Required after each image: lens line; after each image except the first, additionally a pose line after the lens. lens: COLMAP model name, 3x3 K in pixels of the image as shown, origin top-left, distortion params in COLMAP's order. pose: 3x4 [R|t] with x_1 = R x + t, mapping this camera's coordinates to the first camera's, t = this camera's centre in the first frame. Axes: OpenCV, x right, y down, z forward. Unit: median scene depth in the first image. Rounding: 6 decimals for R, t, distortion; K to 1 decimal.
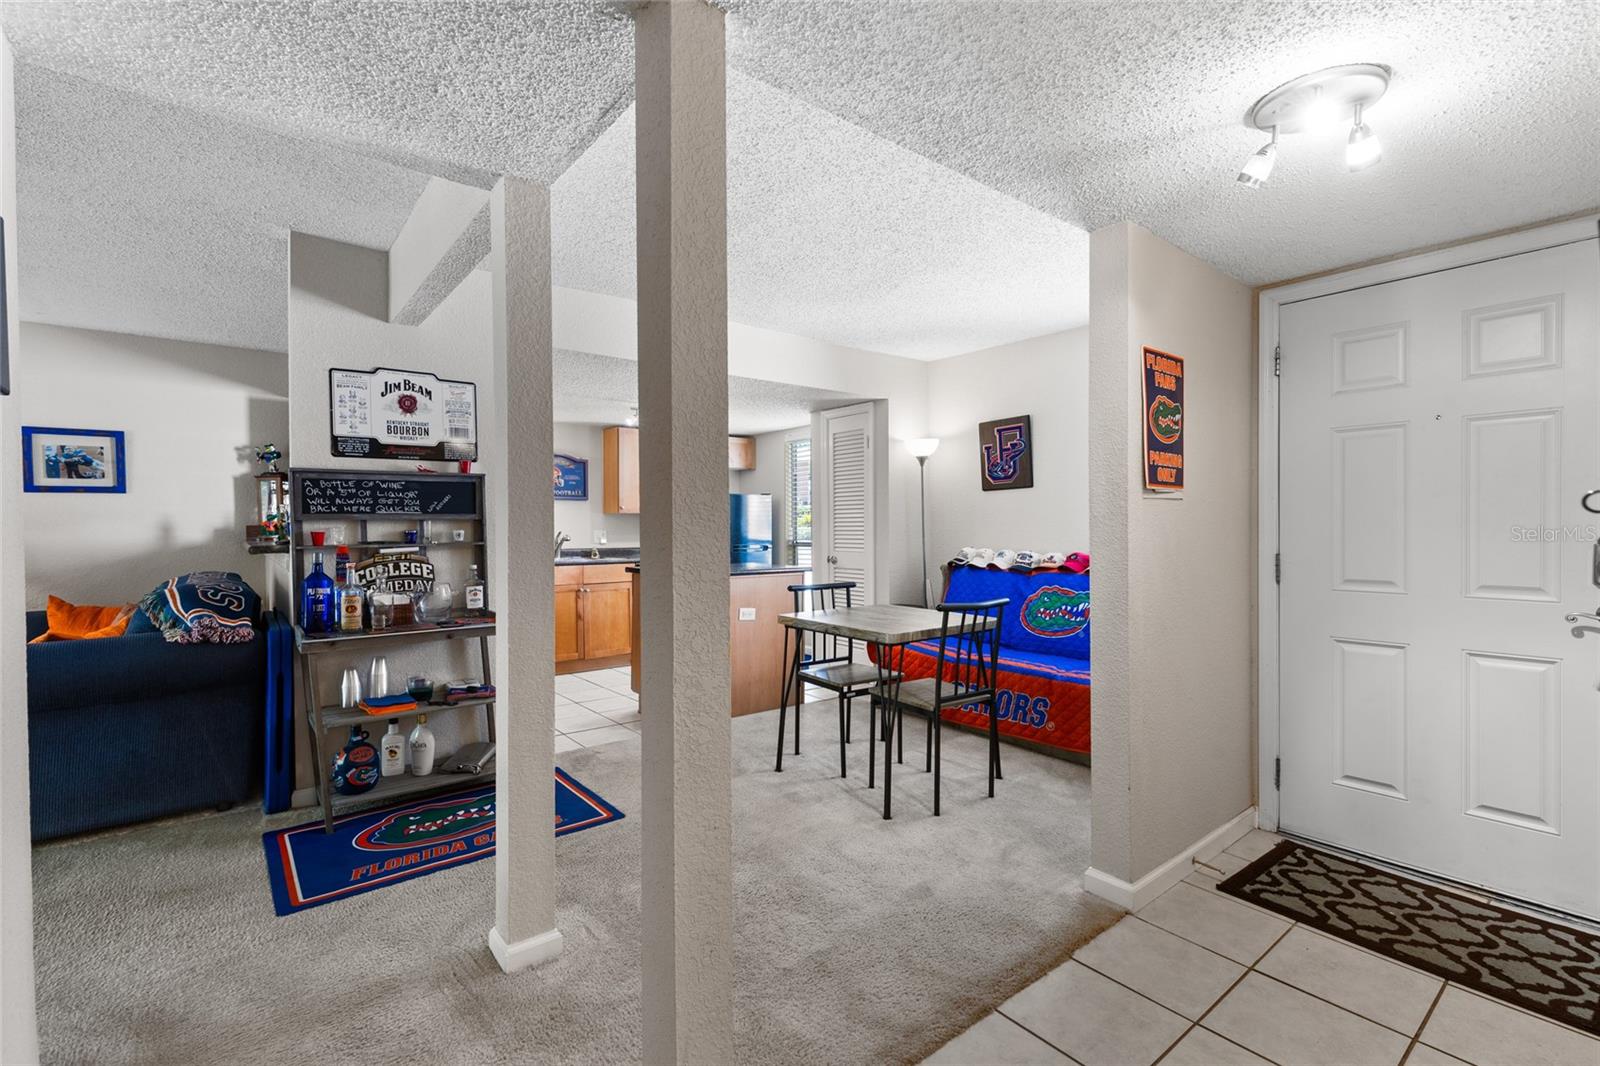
lens RADIAL K [[716.6, 0, 796.6], [0, 716.6, 532.6], [0, 0, 1]] dist [0.010053, -0.003608]
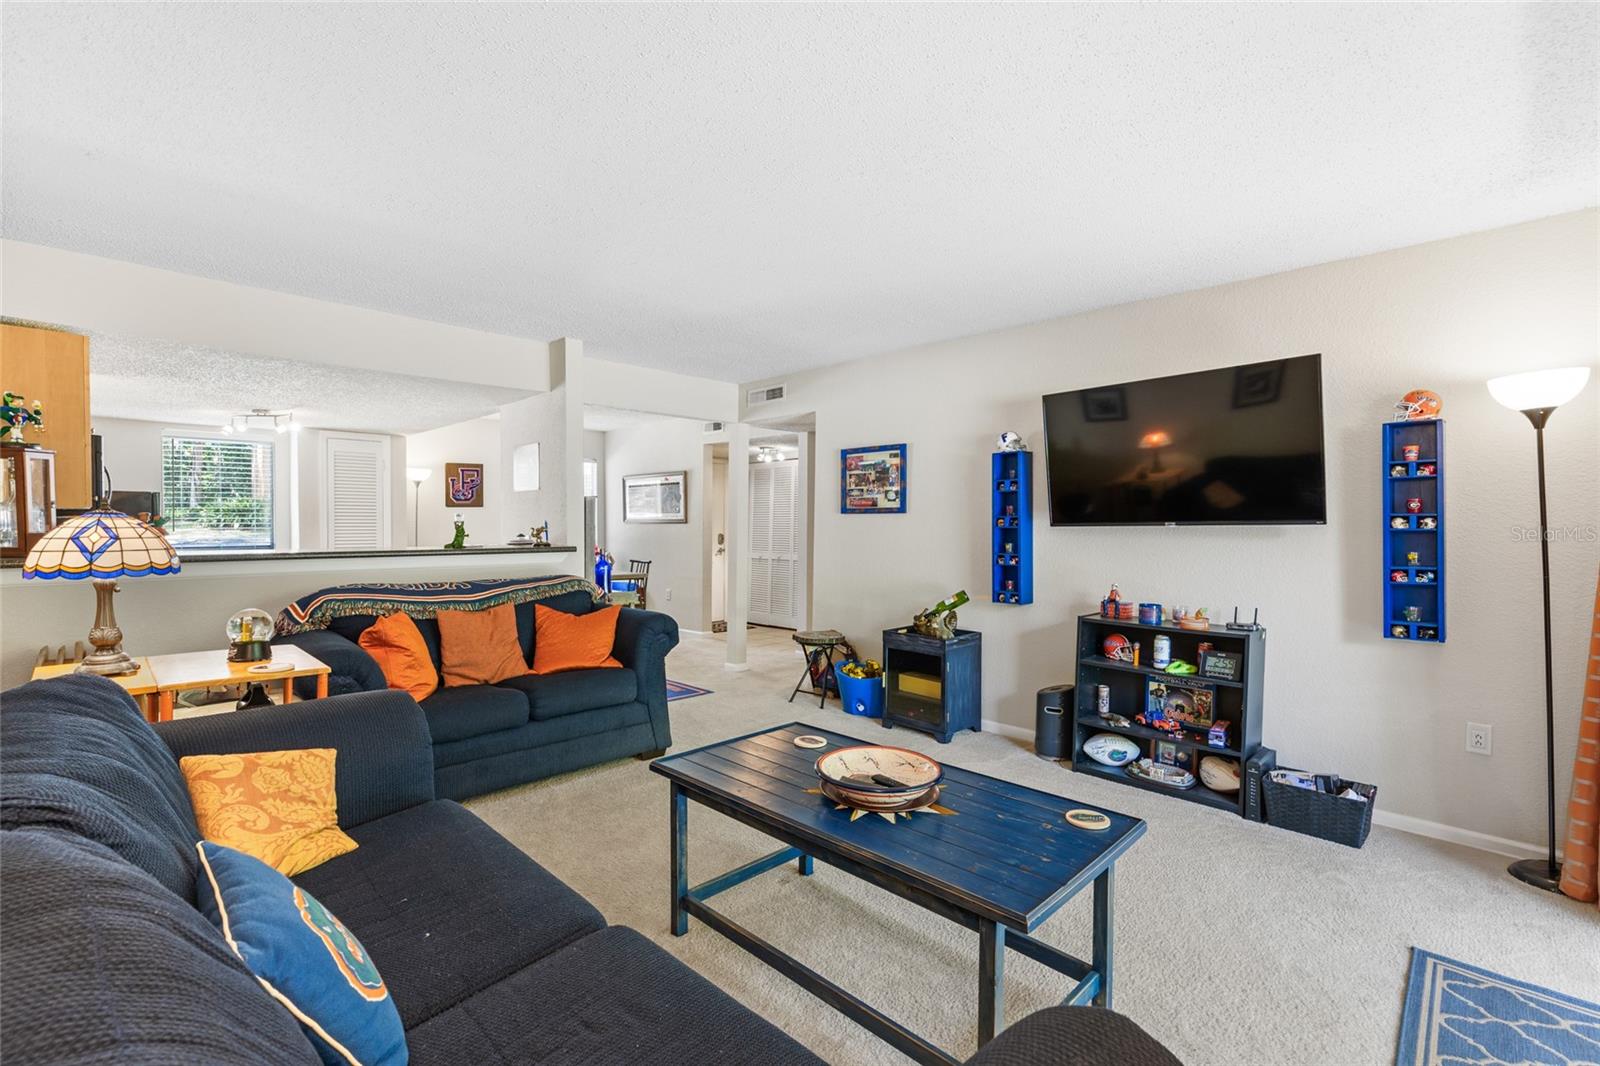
lens RADIAL K [[716.6, 0, 796.6], [0, 716.6, 532.6], [0, 0, 1]] dist [0.010053, -0.003608]
pose [[-0.113190, -0.007182, 0.993547, -1.458093], [0.005349, 0.999955, 0.007838, -0.011623], [-0.993559, 0.006202, -0.113147, 0.459541]]
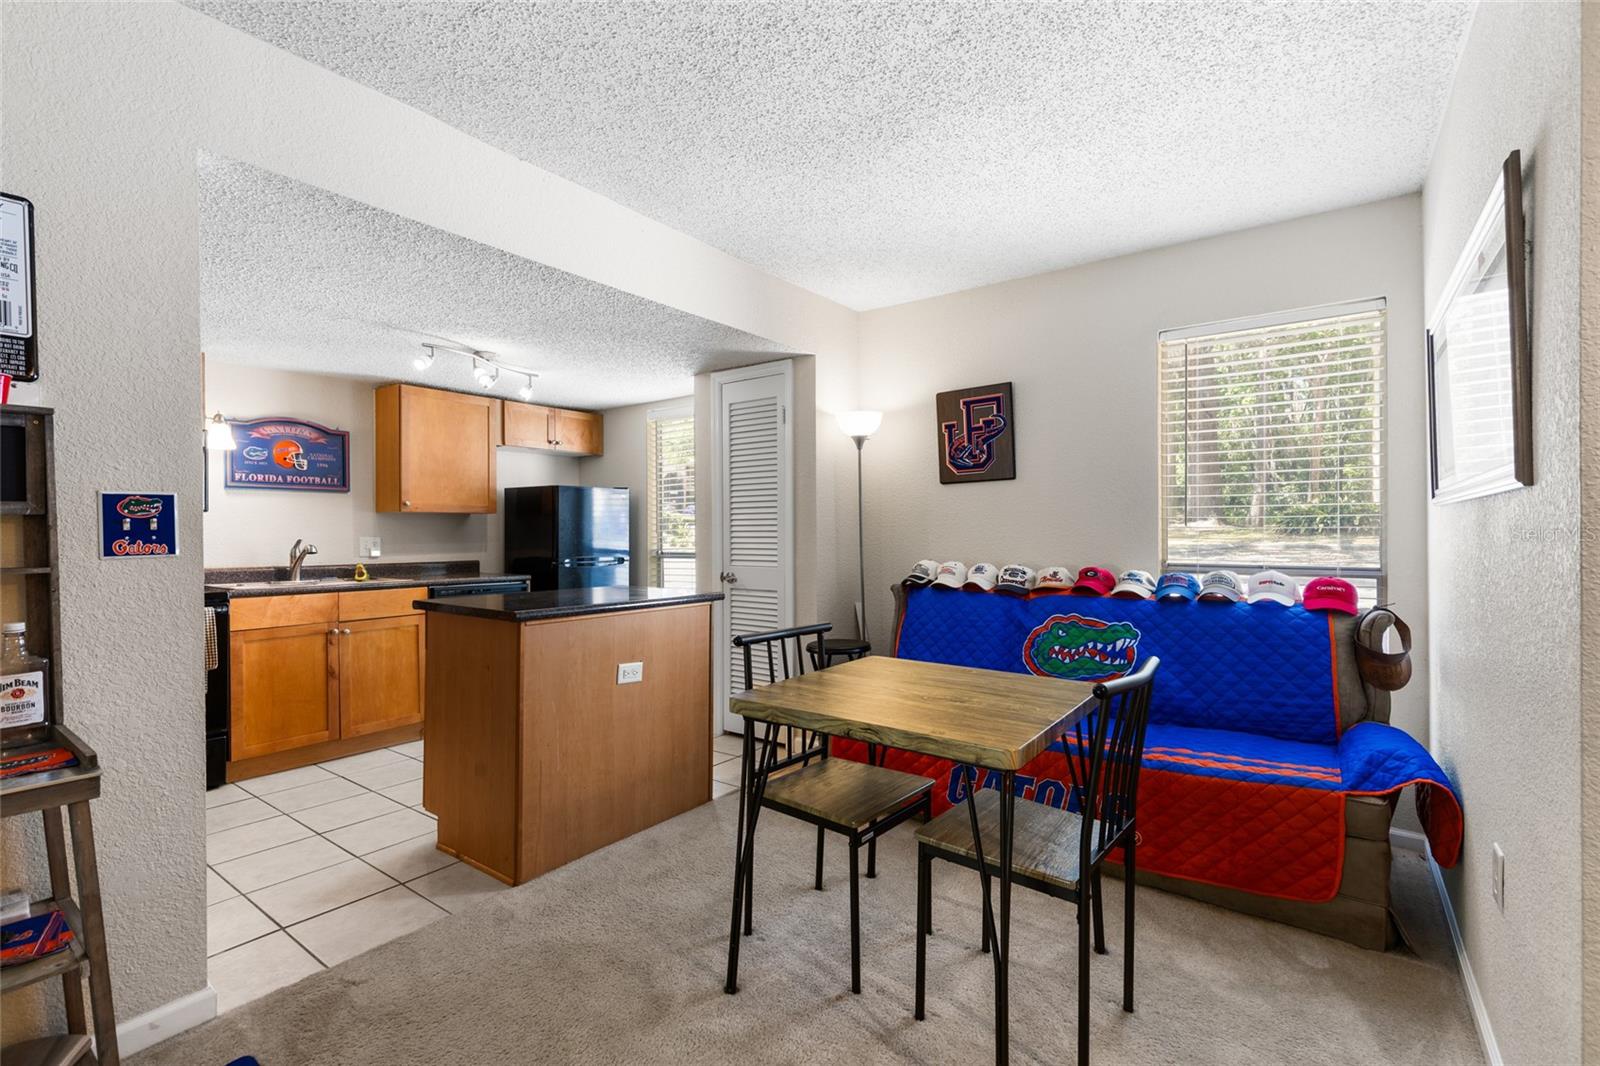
lens RADIAL K [[716.6, 0, 796.6], [0, 716.6, 532.6], [0, 0, 1]] dist [0.010053, -0.003608]
pose [[0.966428, -0.000160, 0.256937, -0.083766], [0.002075, 0.999972, -0.007183, -0.002698], [-0.256929, 0.007475, 0.966401, 0.339994]]
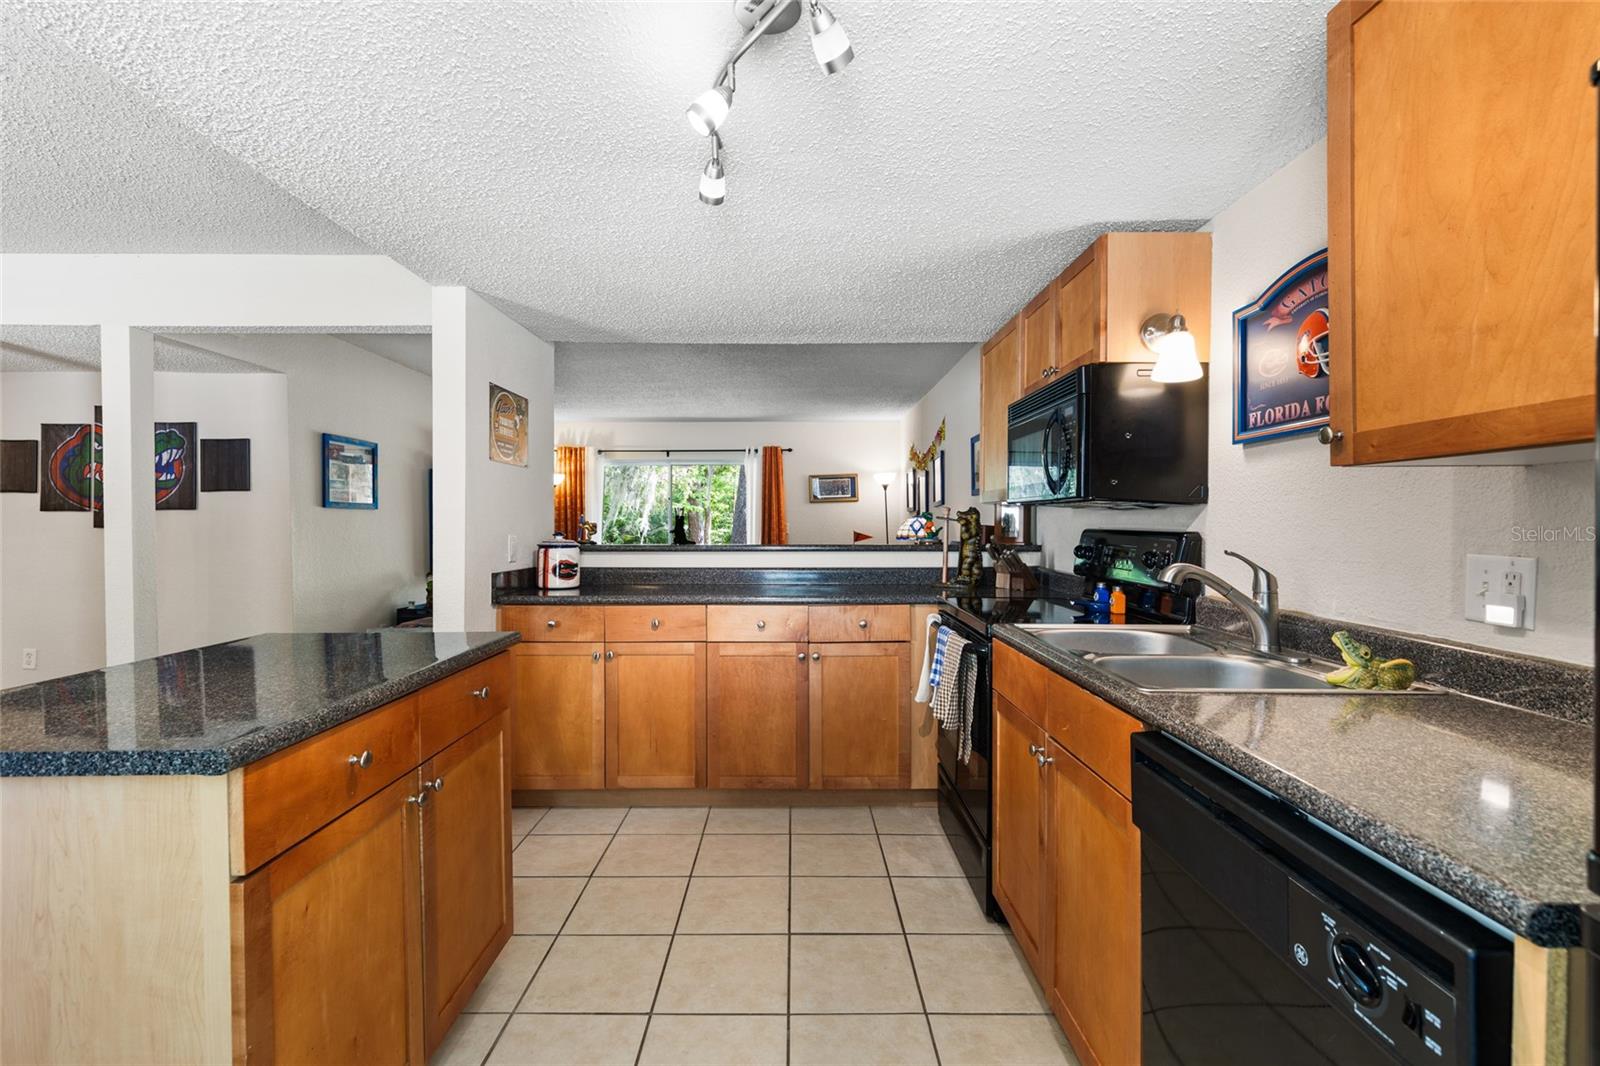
lens RADIAL K [[716.6, 0, 796.6], [0, 716.6, 532.6], [0, 0, 1]] dist [0.010053, -0.003608]
pose [[-0.622010, 0.013999, -0.782884, -0.013175], [-0.001748, 0.999813, 0.019266, -0.017624], [0.783007, 0.013352, -0.621870, 1.353802]]
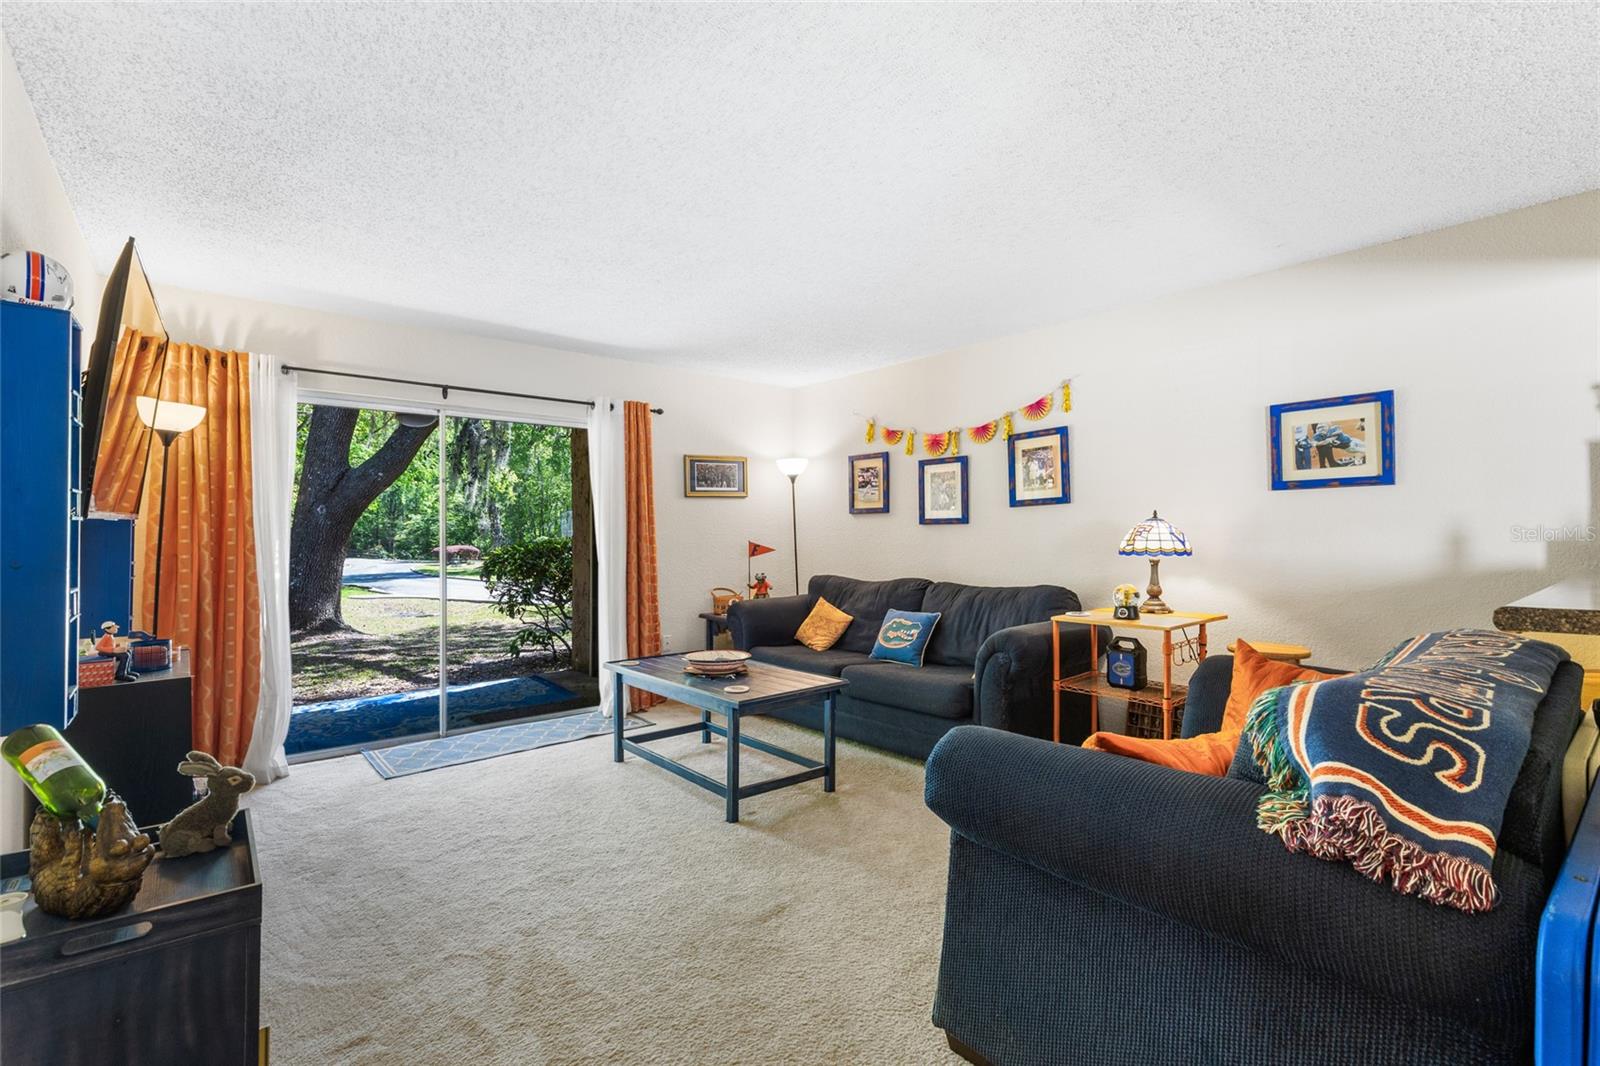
lens RADIAL K [[716.6, 0, 796.6], [0, 716.6, 532.6], [0, 0, 1]] dist [0.010053, -0.003608]
pose [[0.019235, 0.004114, -0.999807, -0.282639], [-0.010140, 0.999941, 0.003919, -0.008139], [0.999764, 0.010063, 0.019275, 0.435490]]
